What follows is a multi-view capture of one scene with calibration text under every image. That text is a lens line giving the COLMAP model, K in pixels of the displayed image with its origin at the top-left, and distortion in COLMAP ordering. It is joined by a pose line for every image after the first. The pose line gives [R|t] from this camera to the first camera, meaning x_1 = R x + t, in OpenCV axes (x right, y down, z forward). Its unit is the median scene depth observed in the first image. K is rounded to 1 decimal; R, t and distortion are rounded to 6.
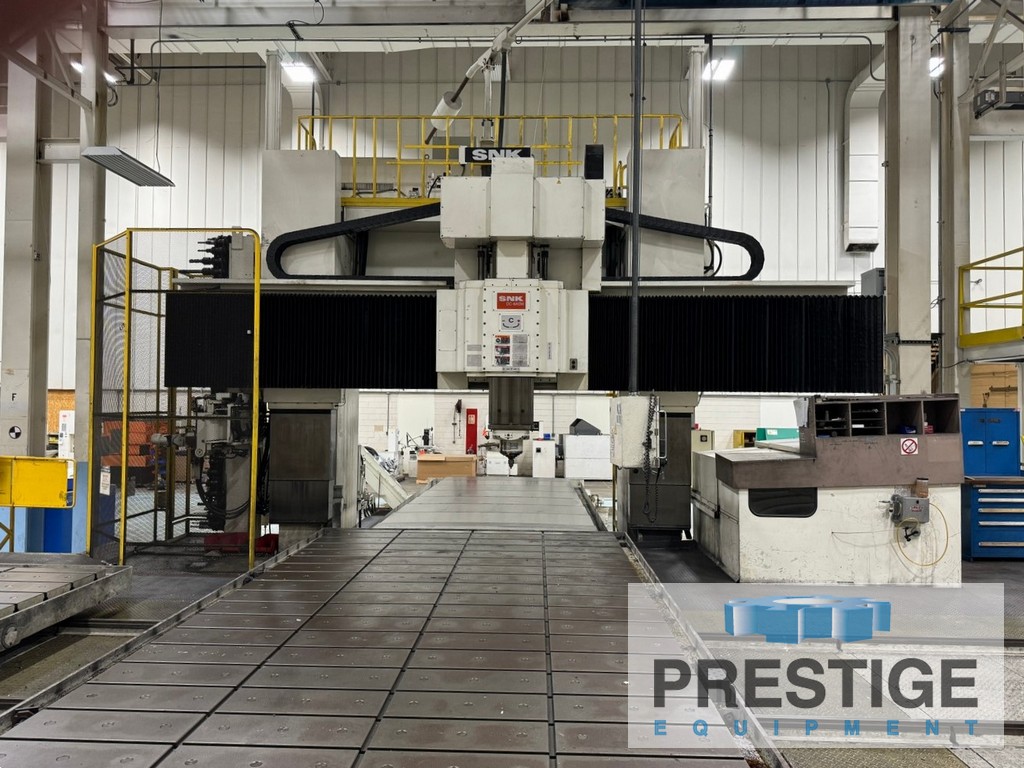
lens RADIAL K [[742.2, 0, 512.0], [0, 742.2, 384.0], [0, 0, 1]] dist [0.093935, -0.131402]
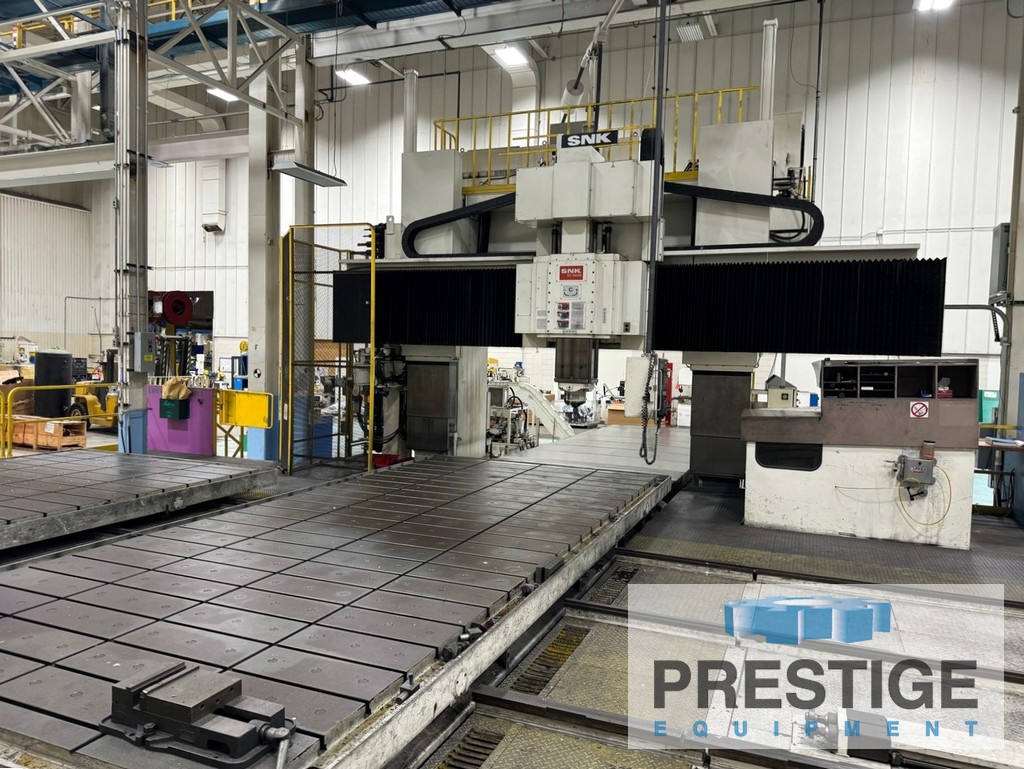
lens RADIAL K [[719.5, 0, 517.4], [0, 719.5, 387.9], [0, 0, 1]] dist [0.106596, -0.170968]
pose [[0.938862, 0.032762, -0.342730, 0.304645], [-0.008224, 0.997312, 0.072805, -0.012841], [0.344195, -0.065536, 0.936608, -0.102483]]
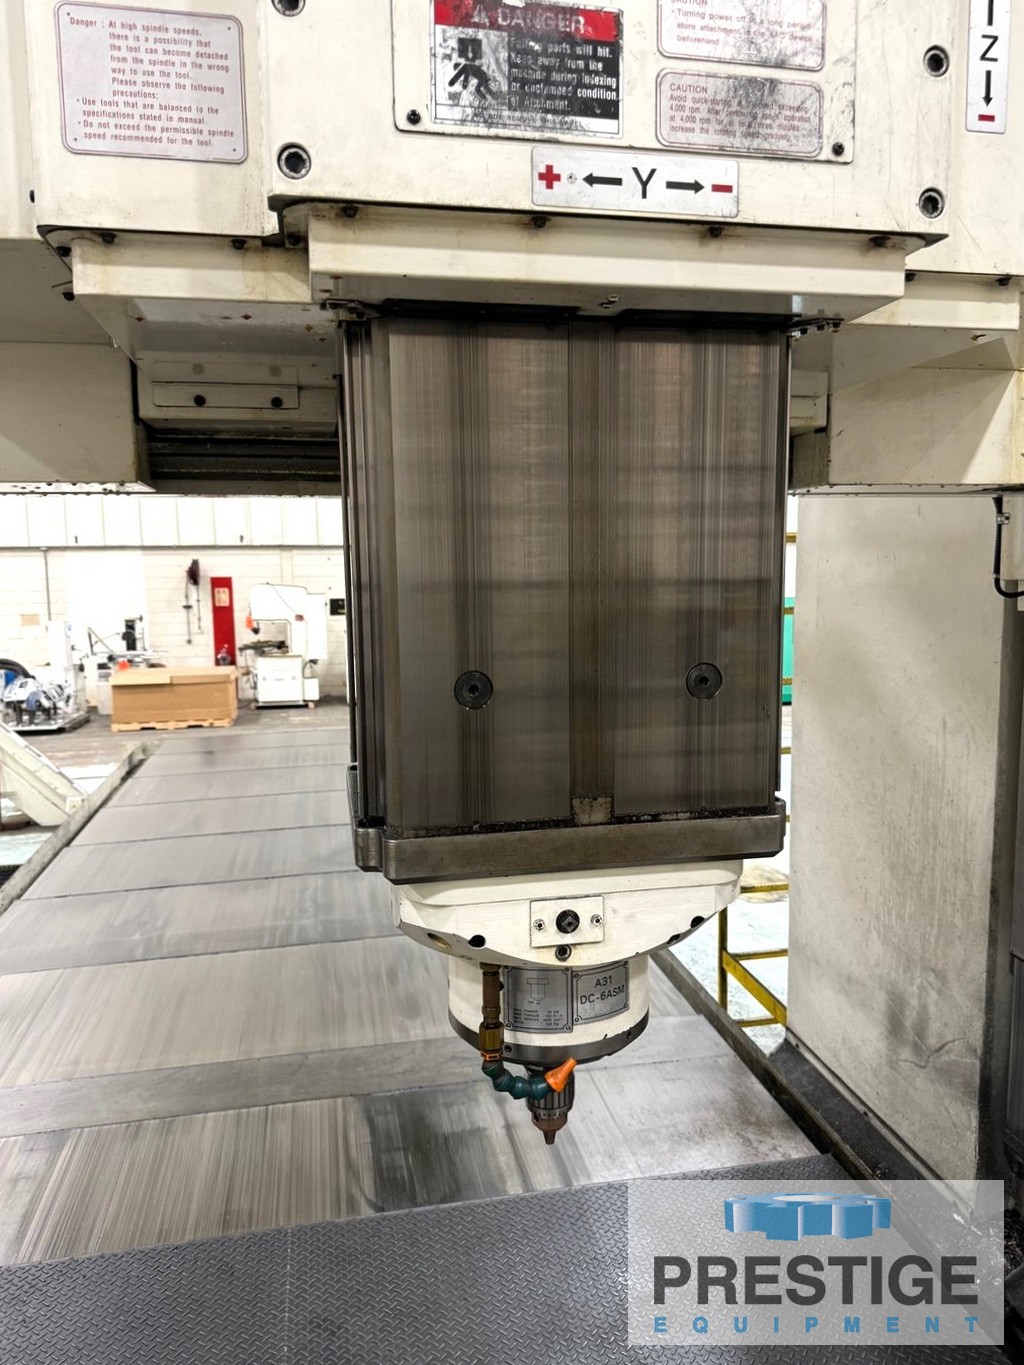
lens RADIAL K [[976.4, 0, 519.2], [0, 976.4, 677.2], [0, 0, 1]] dist [0.069918, -0.132963]
pose [[0.972086, -0.046843, 0.229903, -0.039217], [0.013220, 0.989246, 0.145665, 0.016967], [-0.234254, -0.138559, 0.962251, 0.861123]]
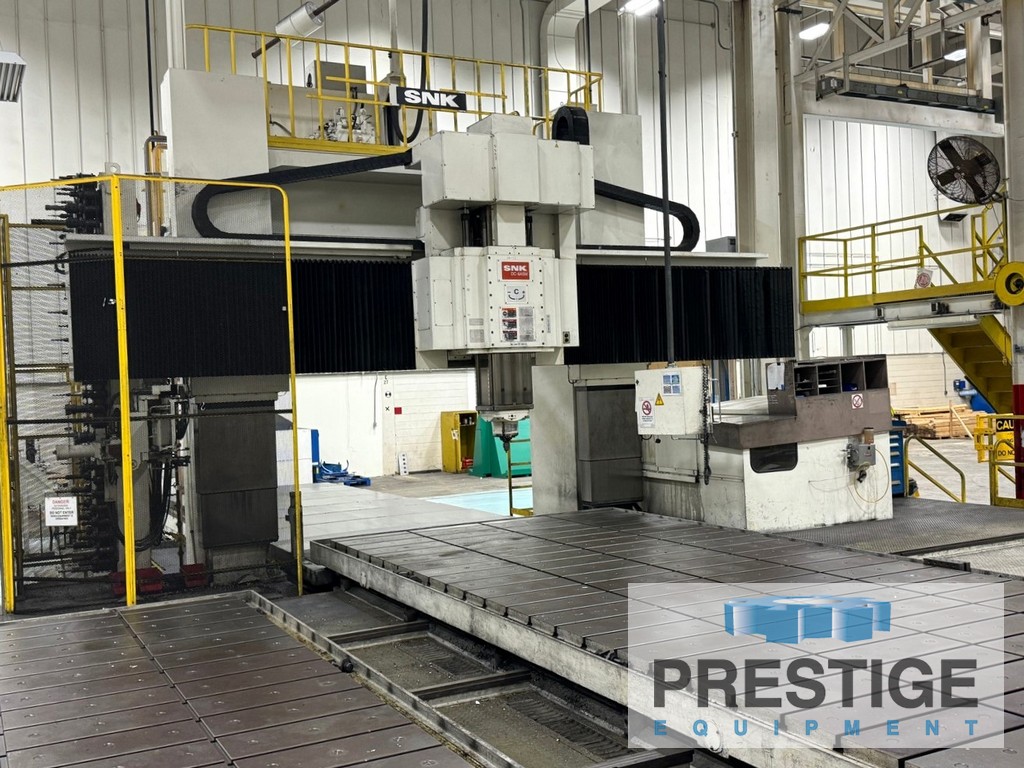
lens RADIAL K [[1040.0, 0, 512.0], [0, 1040.0, 384.0], [0, 0, 1]] dist [0.174156, -0.366472]
pose [[0.868508, -0.045495, 0.493584, -0.632708], [0.034297, 0.998908, 0.031724, -0.011583], [-0.494488, -0.010624, 0.869120, -0.127377]]
